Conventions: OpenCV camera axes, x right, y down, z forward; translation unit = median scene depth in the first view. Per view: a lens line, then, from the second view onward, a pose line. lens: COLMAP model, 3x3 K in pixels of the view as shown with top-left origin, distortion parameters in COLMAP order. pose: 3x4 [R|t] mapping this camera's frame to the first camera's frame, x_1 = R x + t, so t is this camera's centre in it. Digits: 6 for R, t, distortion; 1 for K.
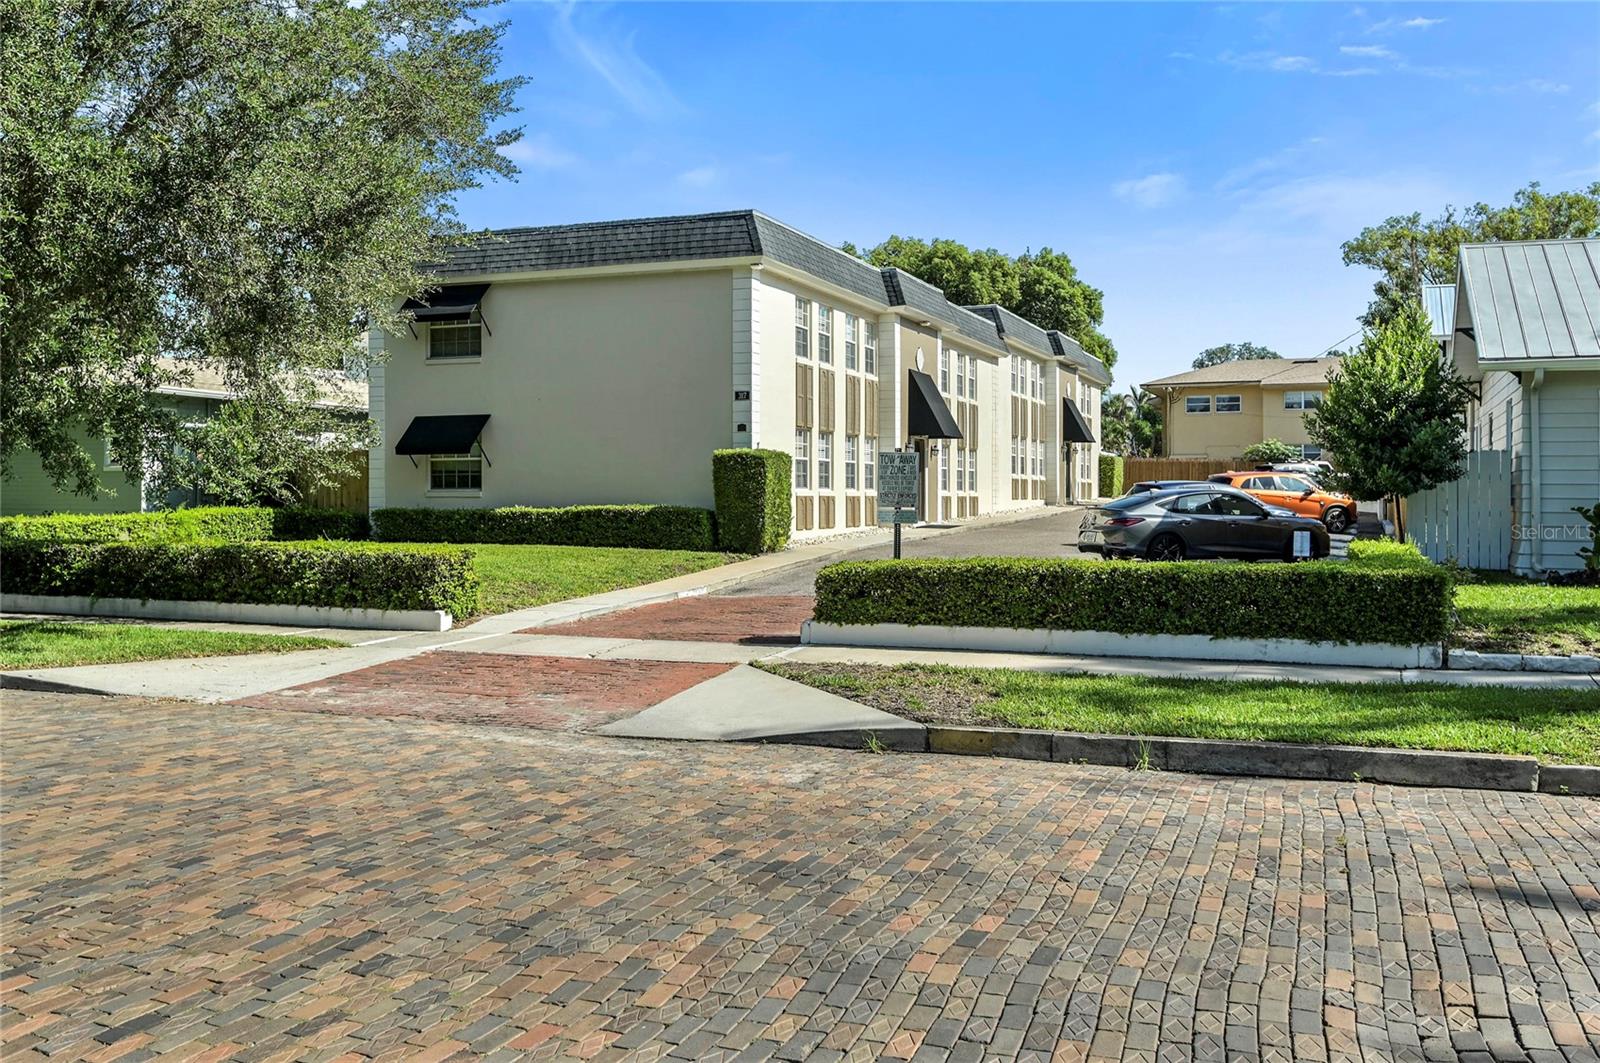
lens RADIAL K [[1437.4, 0, 800.8], [0, 1437.4, 524.5], [0, 0, 1]] dist [0.003644, 0.002449]
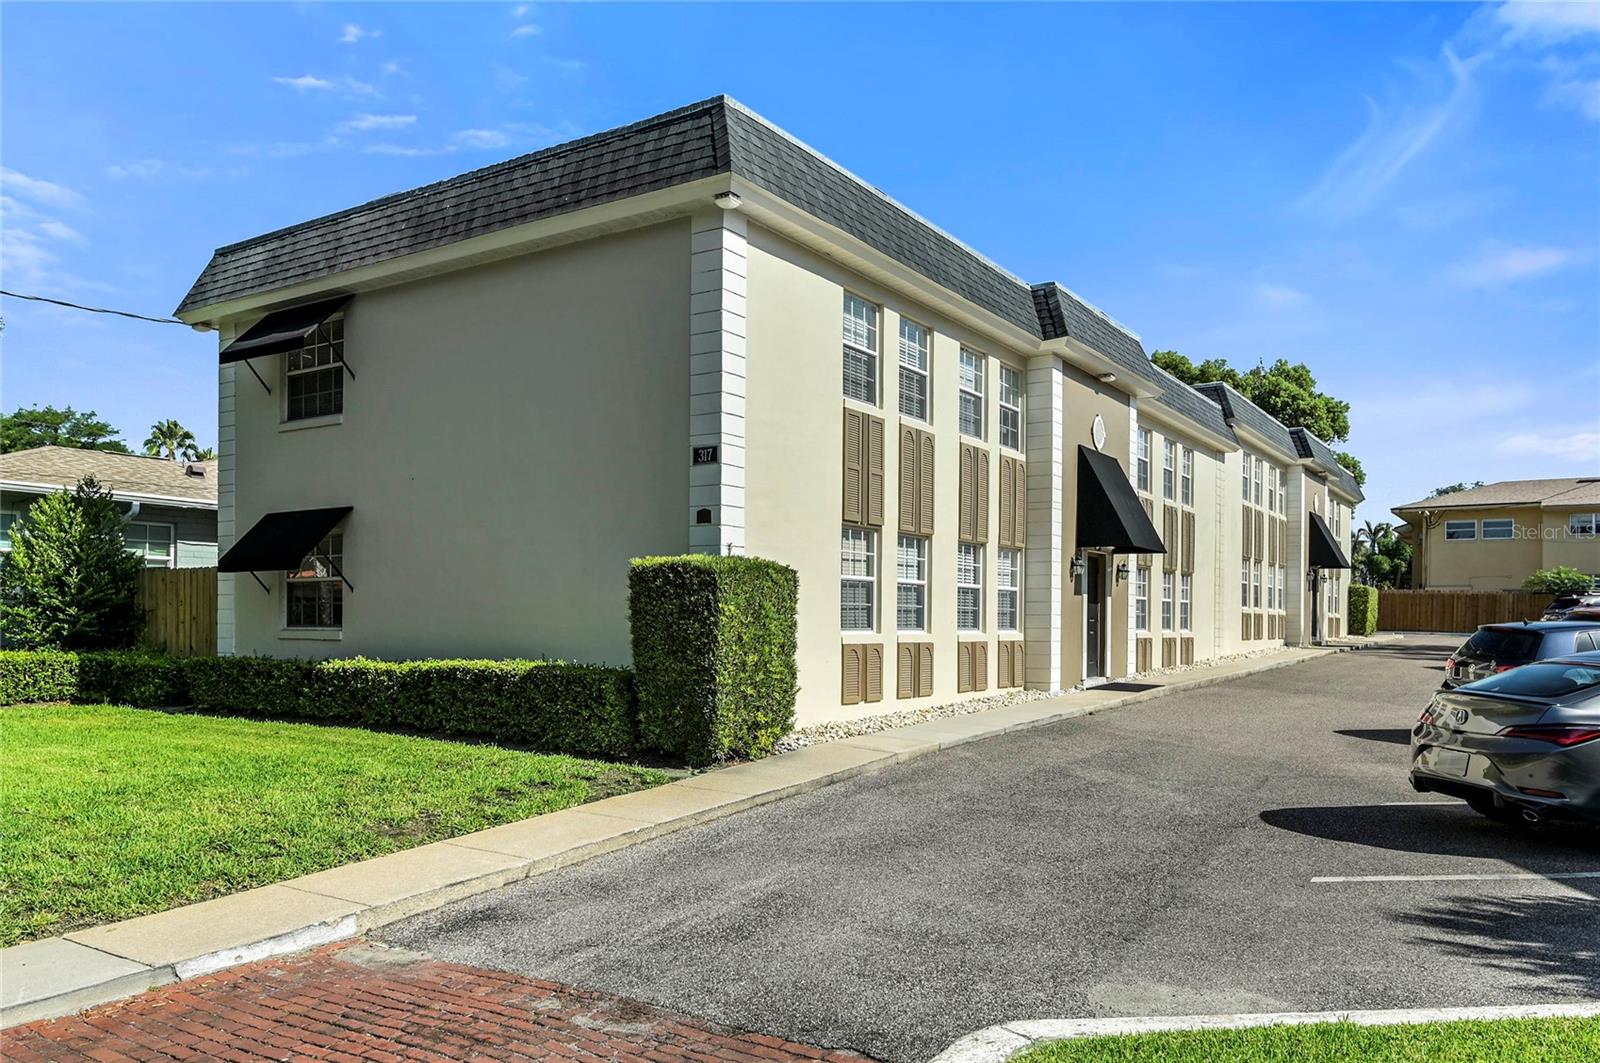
lens RADIAL K [[1170.9, 0, 796.5], [0, 1170.9, 640.2], [0, 0, 1]] dist [-0.002546, -0.012783]
pose [[0.976920, 0.011517, -0.213296, 0.073160], [-0.012559, 0.999915, -0.003532, -0.018487], [0.213237, 0.006129, 0.976981, 0.516104]]
